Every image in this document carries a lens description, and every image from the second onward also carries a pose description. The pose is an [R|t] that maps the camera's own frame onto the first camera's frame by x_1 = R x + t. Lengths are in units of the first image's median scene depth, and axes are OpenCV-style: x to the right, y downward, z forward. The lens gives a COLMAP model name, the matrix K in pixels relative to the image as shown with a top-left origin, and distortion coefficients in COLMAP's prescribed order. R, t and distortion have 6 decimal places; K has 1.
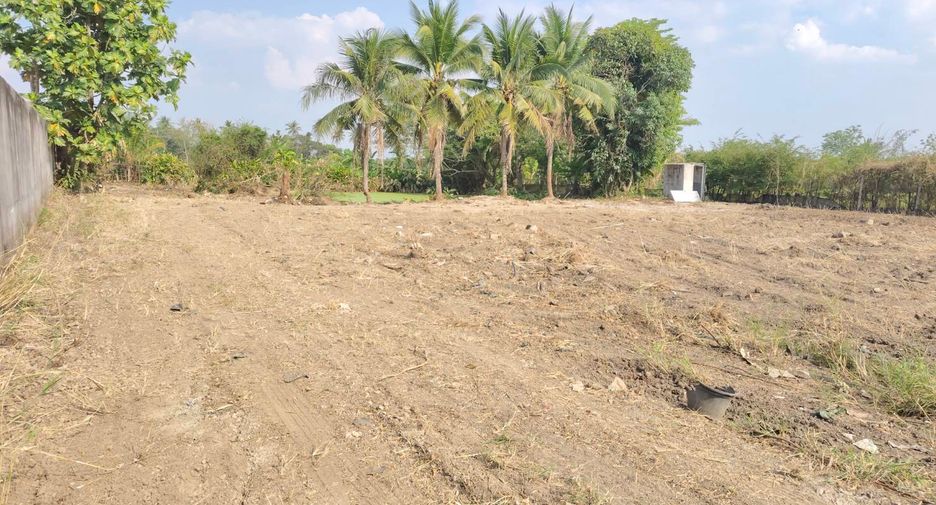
lens RADIAL K [[633.3, 0, 472.4], [0, 633.3, 249.0], [0, 0, 1]] dist [0.036052, -0.045471]
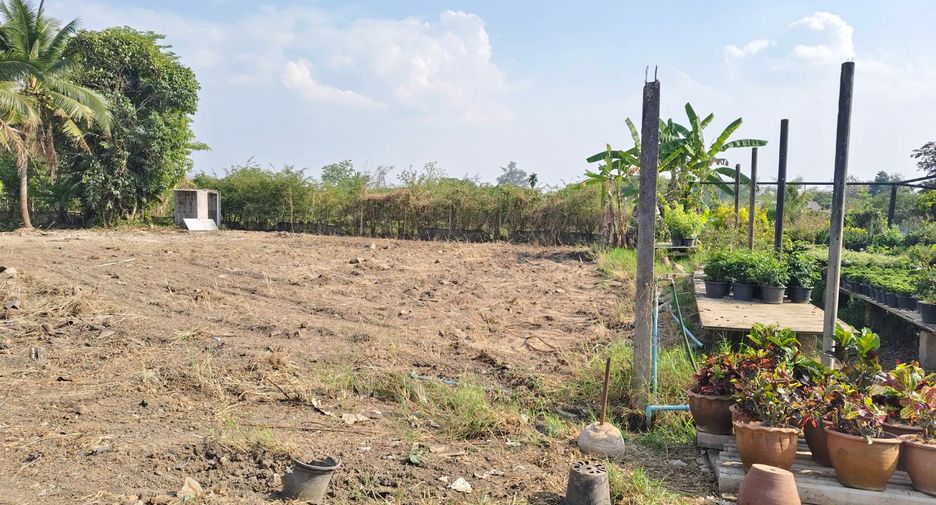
lens RADIAL K [[642.2, 0, 472.3], [0, 642.2, 260.2], [0, 0, 1]] dist [0.038466, -0.056857]
pose [[0.745713, -0.049476, 0.664428, -0.002629], [0.066198, 0.997806, 0.000004, -0.004746], [-0.662971, 0.043981, 0.747352, 0.023768]]
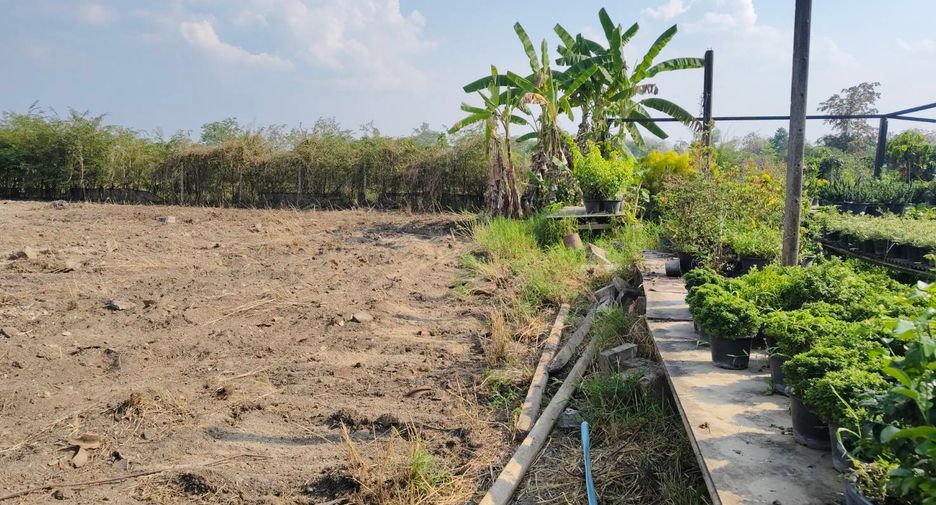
lens RADIAL K [[633.3, 0, 472.4], [0, 633.3, 249.0], [0, 0, 1]] dist [0.036052, -0.045471]
pose [[0.655360, -0.099406, 0.748747, 0.202664], [0.091943, 0.994429, 0.051547, -0.009375], [-0.749700, 0.035060, 0.660848, 0.147500]]
